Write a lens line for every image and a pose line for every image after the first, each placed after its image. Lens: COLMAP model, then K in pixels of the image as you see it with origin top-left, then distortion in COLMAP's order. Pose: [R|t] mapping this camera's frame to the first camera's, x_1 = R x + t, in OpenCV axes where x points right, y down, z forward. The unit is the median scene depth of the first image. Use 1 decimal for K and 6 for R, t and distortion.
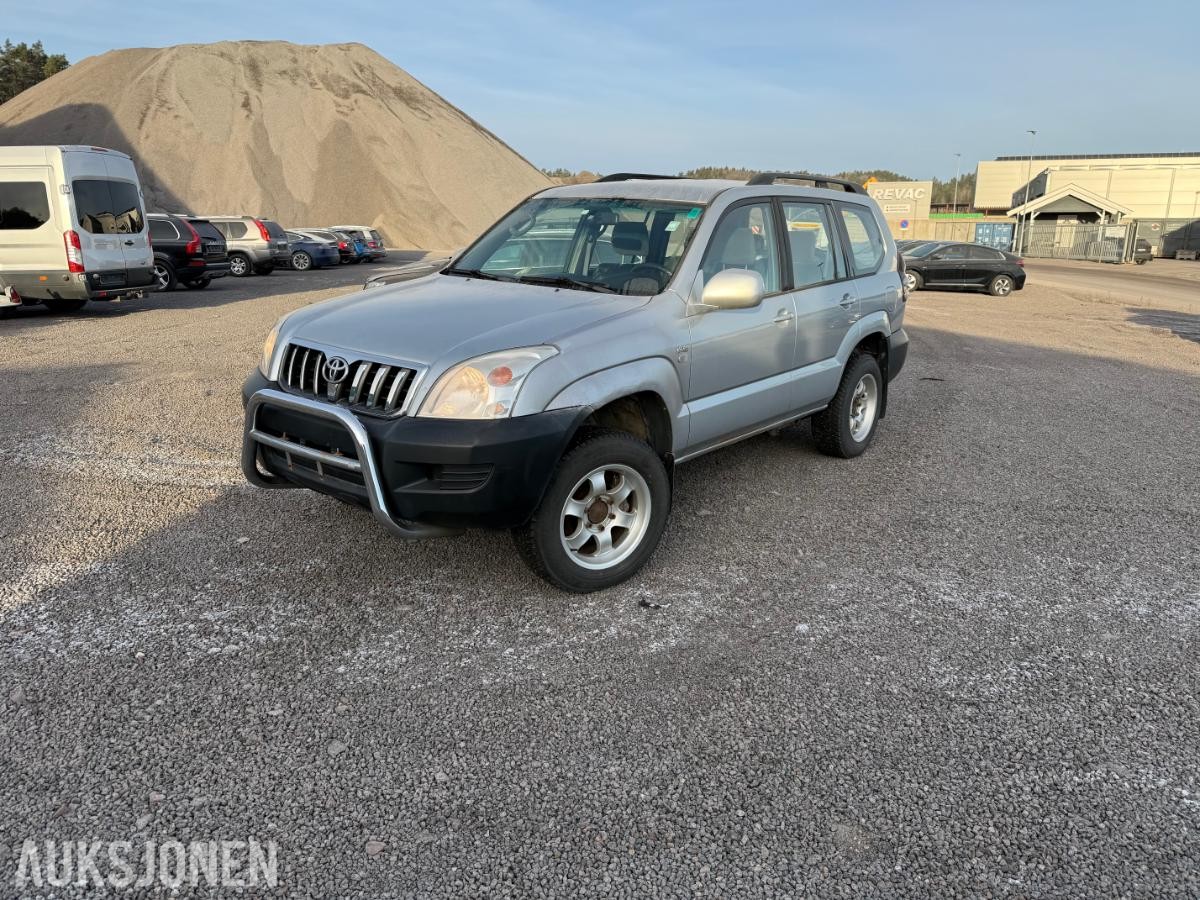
lens RADIAL K [[846.0, 0, 603.3], [0, 846.0, 429.1], [0, 0, 1]] dist [0.022870, -0.027902]
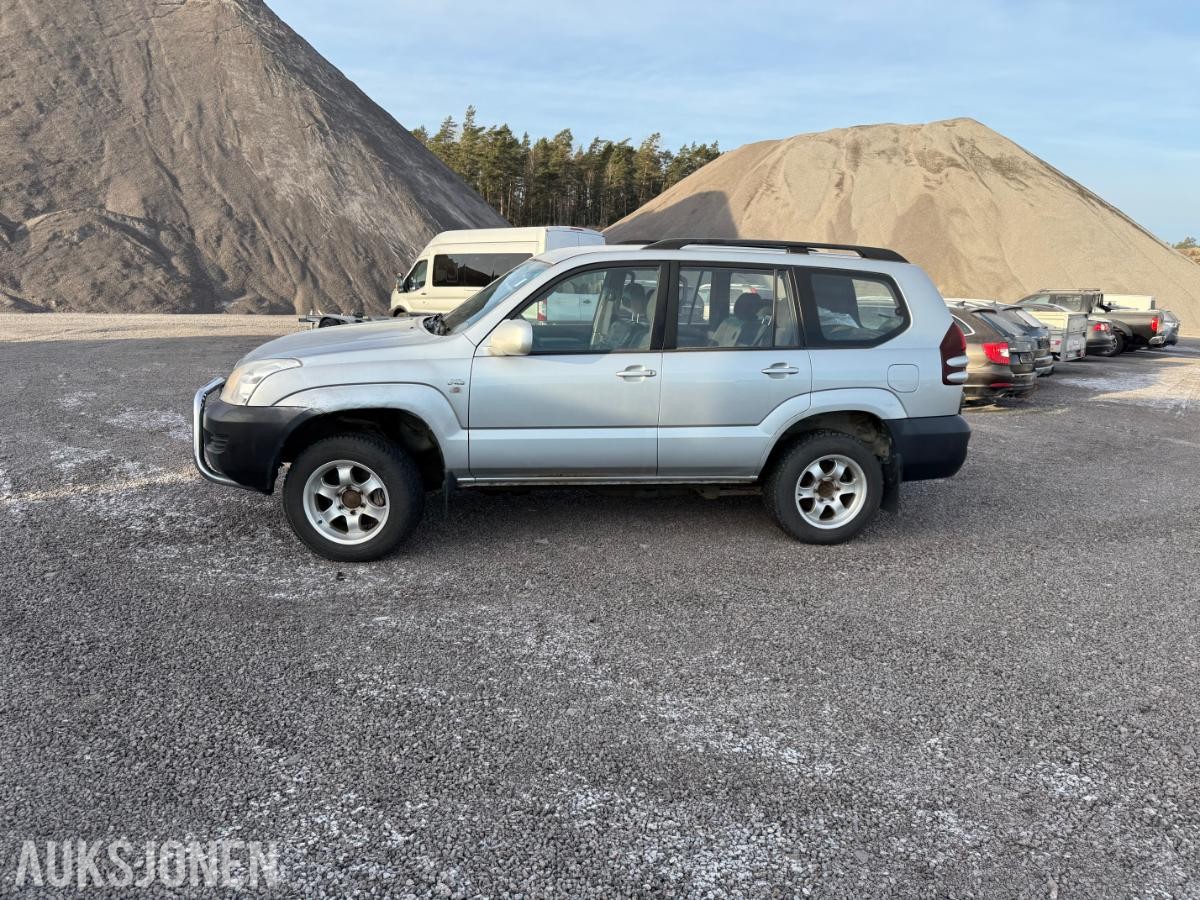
lens RADIAL K [[838.3, 0, 601.2], [0, 838.3, 422.7], [0, 0, 1]] dist [0.064120, -0.097949]
pose [[0.772915, 0.126537, -0.621764, 0.675478], [-0.180097, 0.983362, -0.023751, -0.032780], [0.608414, 0.130336, 0.782844, 0.142033]]
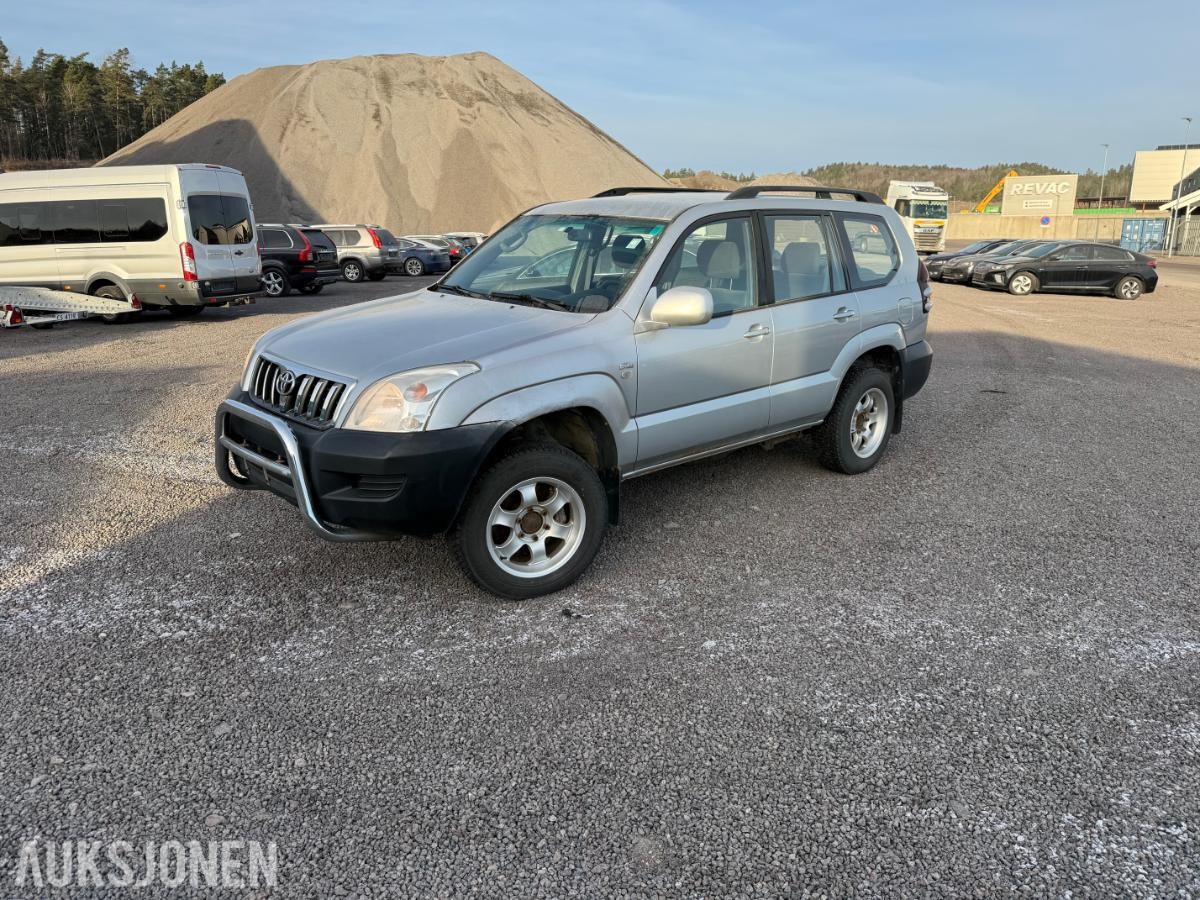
lens RADIAL K [[846.0, 0, 599.4], [0, 846.0, 437.9], [0, 0, 1]] dist [0.028984, -0.036437]
pose [[0.989339, 0.022478, -0.143888, 0.143422], [-0.021290, 0.999725, 0.009793, -0.011315], [0.144068, -0.006626, 0.989546, -0.010021]]
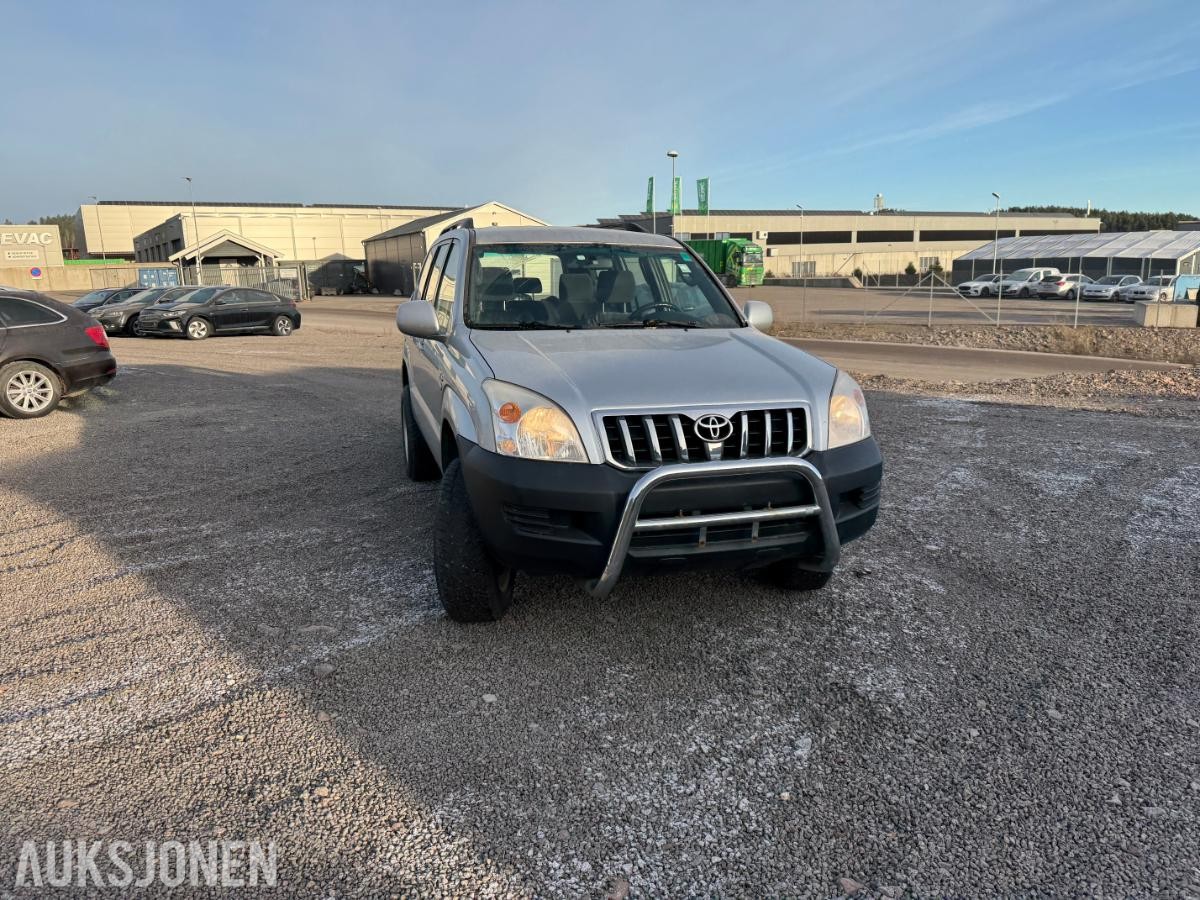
lens RADIAL K [[846.1, 0, 602.3], [0, 846.1, 434.2], [0, 0, 1]] dist [0.029506, -0.037052]
pose [[0.577476, -0.180379, 0.796232, -0.677399], [0.215703, 0.974340, 0.064287, -0.089806], [-0.787397, 0.134625, 0.601567, 0.328166]]
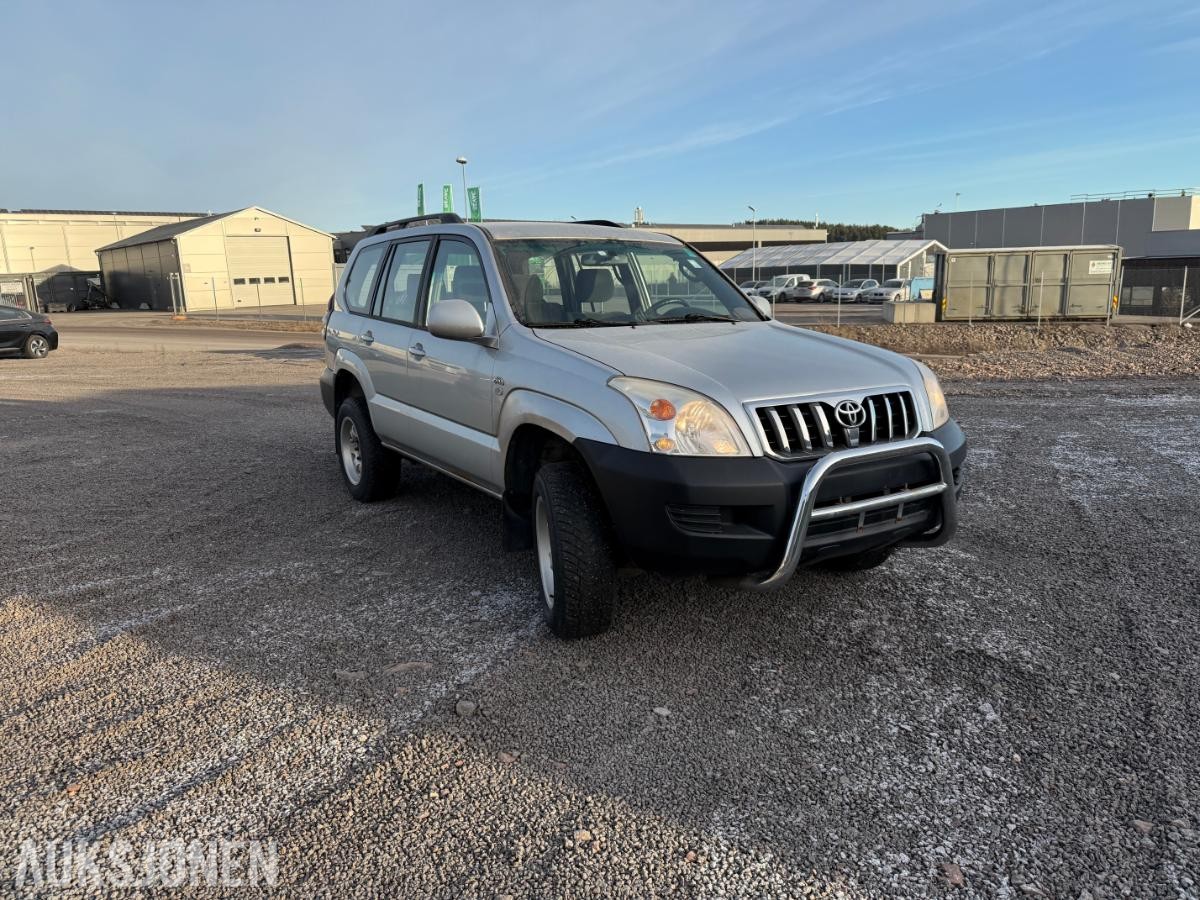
lens RADIAL K [[844.9, 0, 601.8], [0, 844.9, 439.1], [0, 0, 1]] dist [0.031968, -0.041391]
pose [[0.336605, -0.204668, 0.919135, -0.768670], [0.251757, 0.960121, 0.121596, -0.136503], [-0.907367, 0.190468, 0.374708, 0.546327]]
